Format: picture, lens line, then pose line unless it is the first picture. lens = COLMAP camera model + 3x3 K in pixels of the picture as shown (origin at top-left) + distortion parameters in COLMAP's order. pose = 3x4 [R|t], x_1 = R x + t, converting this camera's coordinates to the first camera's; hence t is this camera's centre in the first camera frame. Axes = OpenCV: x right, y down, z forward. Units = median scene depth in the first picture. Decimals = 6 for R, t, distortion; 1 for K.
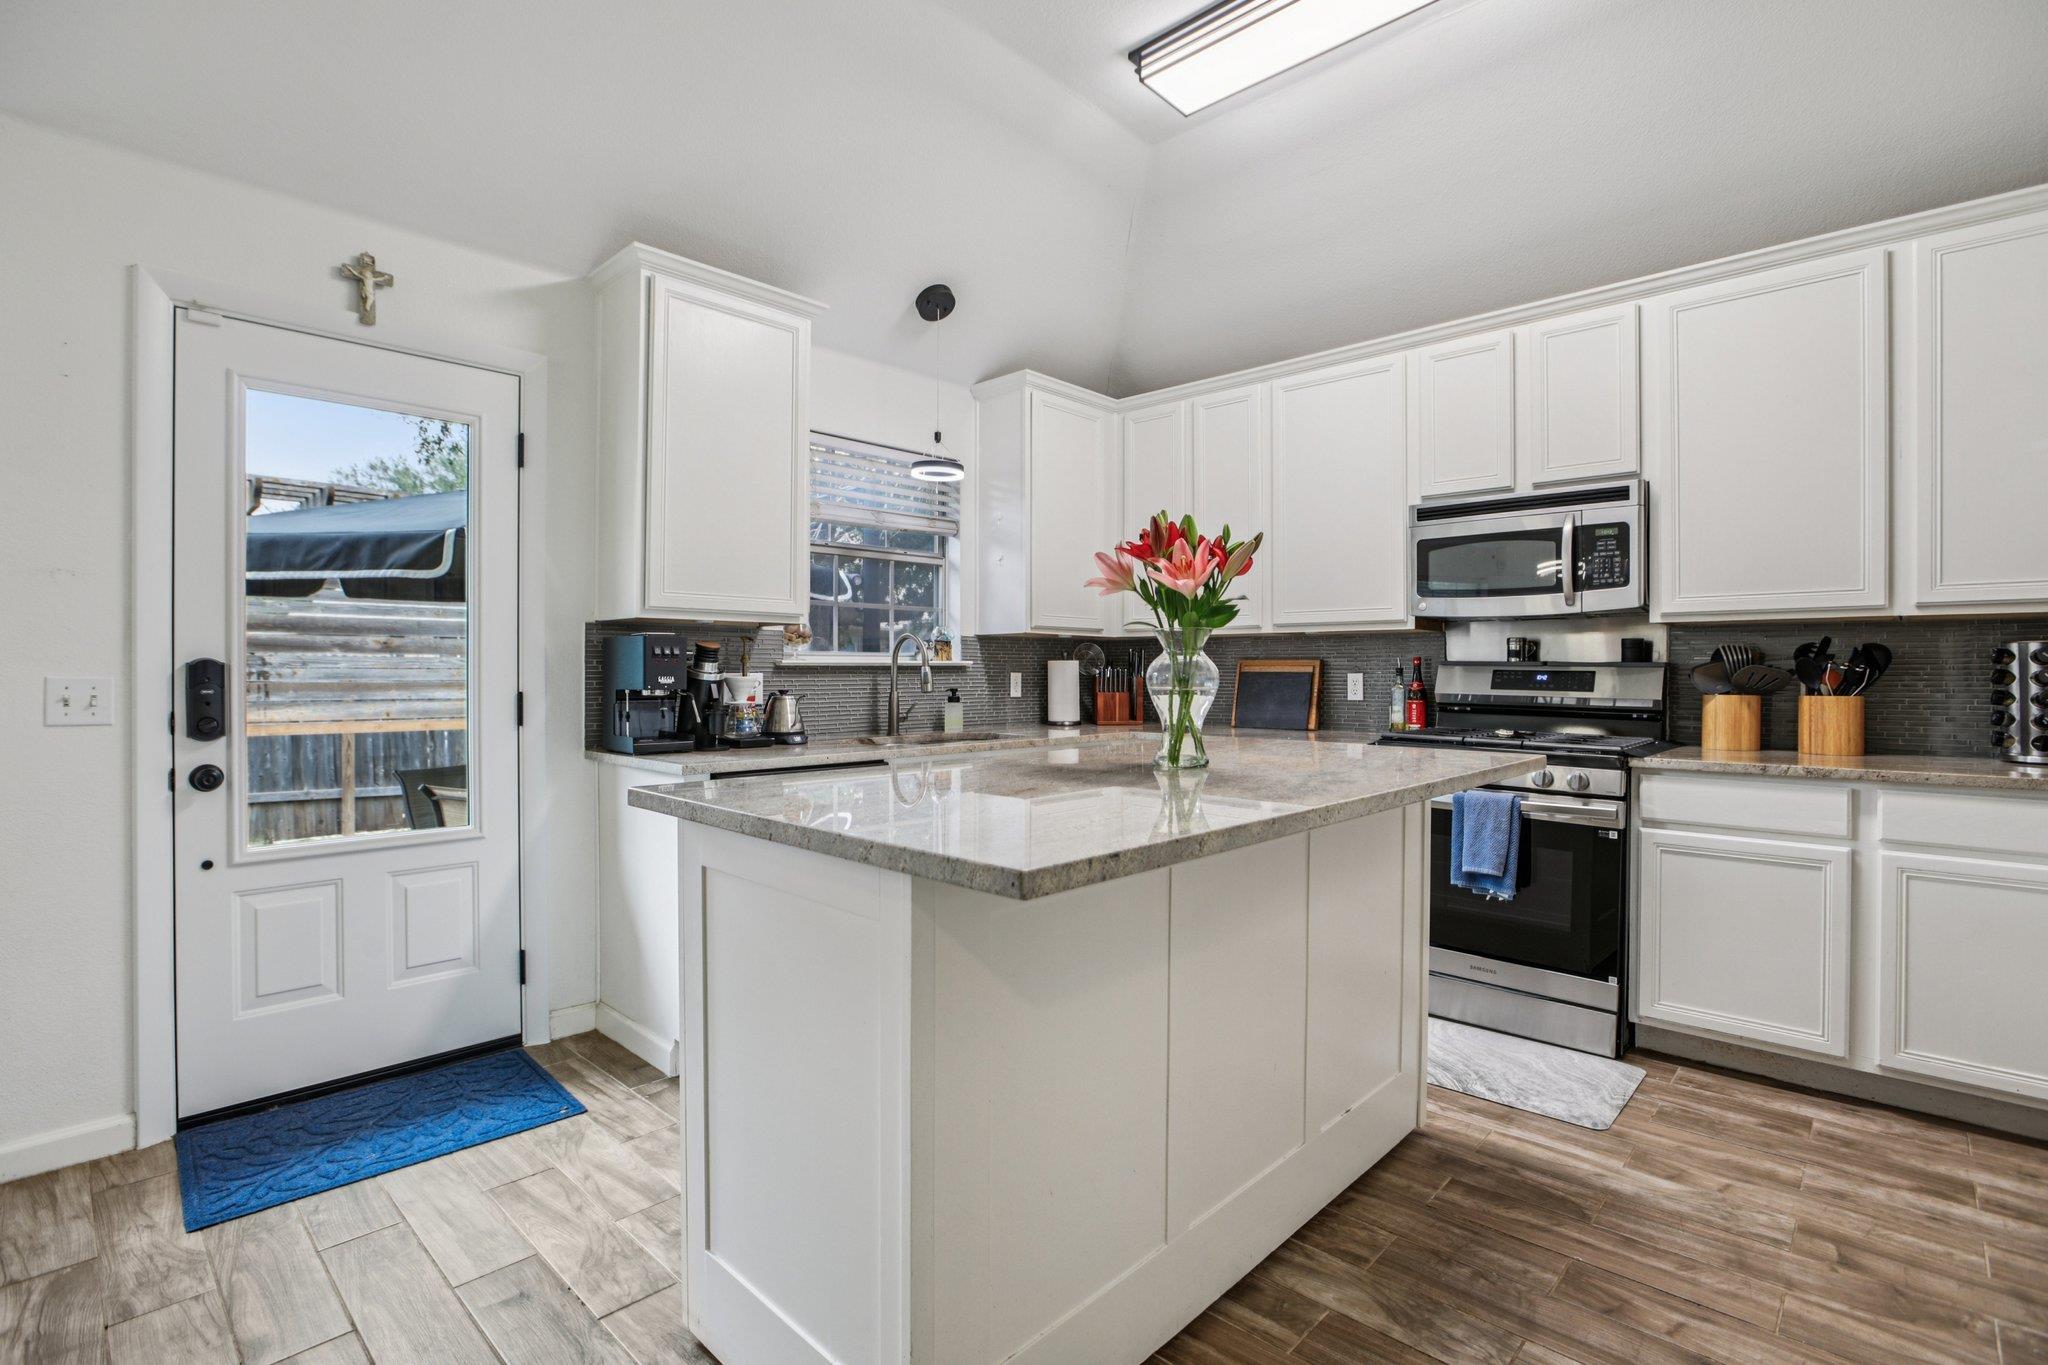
lens RADIAL K [[968.4, 0, 1013.0], [0, 968.4, 673.1], [0, 0, 1]] dist [-0.041999, 0.013531]
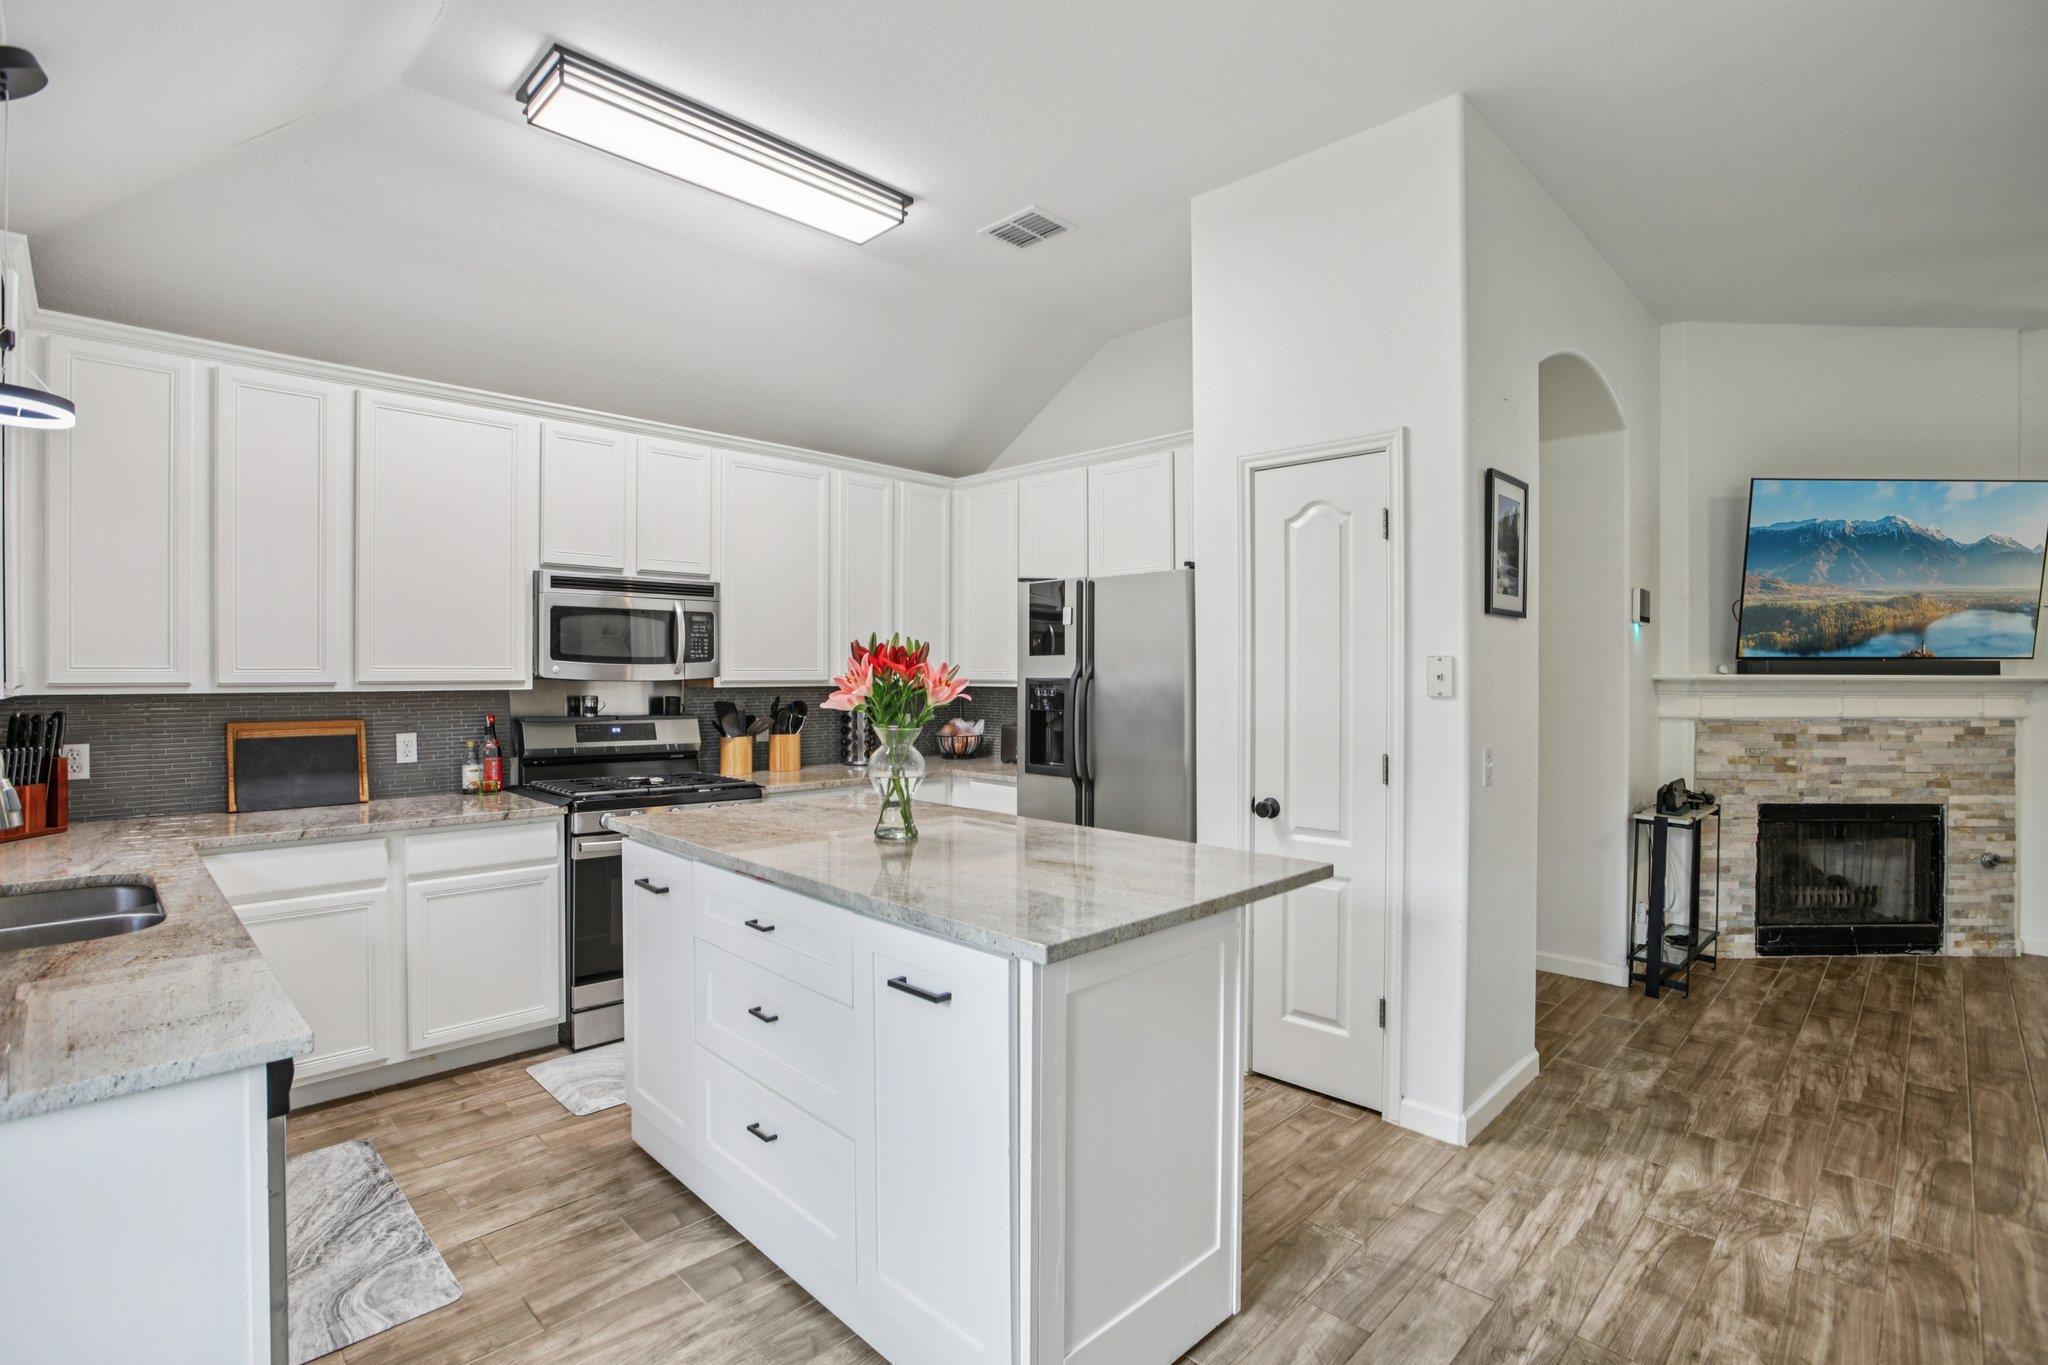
lens RADIAL K [[968.4, 0, 1012.0], [0, 968.4, 678.5], [0, 0, 1]] dist [-0.041999, 0.013531]
pose [[0.013002, -0.011204, 0.999853, -0.706489], [-0.000213, 0.999937, 0.011208, -0.081355], [-0.999915, -0.000359, 0.012999, 0.556063]]
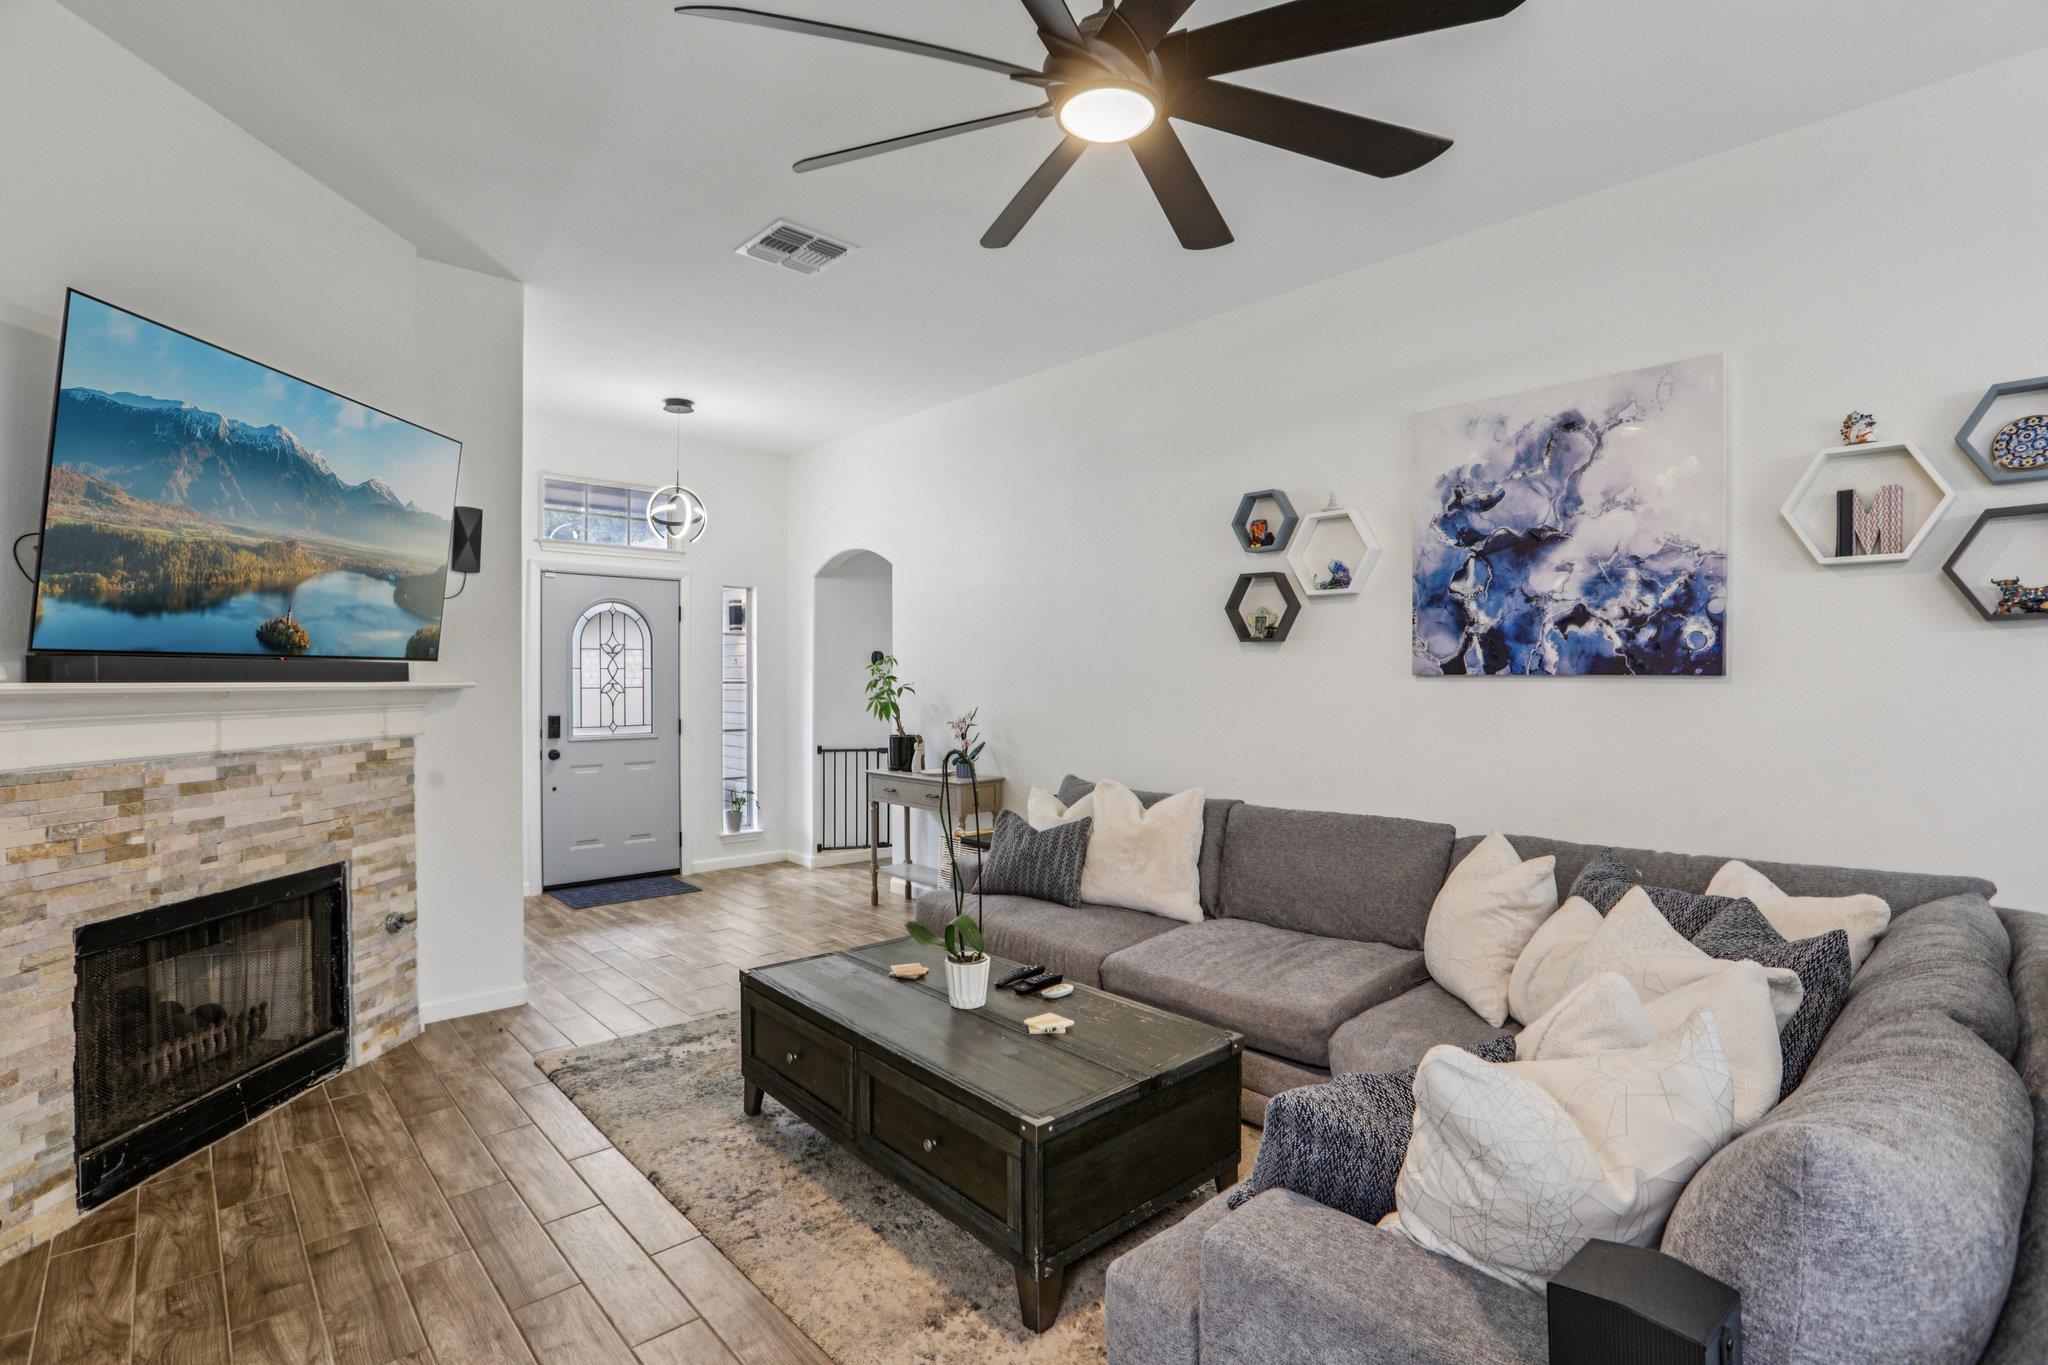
lens RADIAL K [[957.4, 0, 1019.1], [0, 957.4, 688.7], [0, 0, 1]] dist [-0.012122, 0.003730]
pose [[-0.998081, -0.003763, 0.061802, -0.028075], [-0.003102, 0.999937, 0.010784, -0.076880], [-0.061839, 0.010571, -0.998030, 0.133230]]
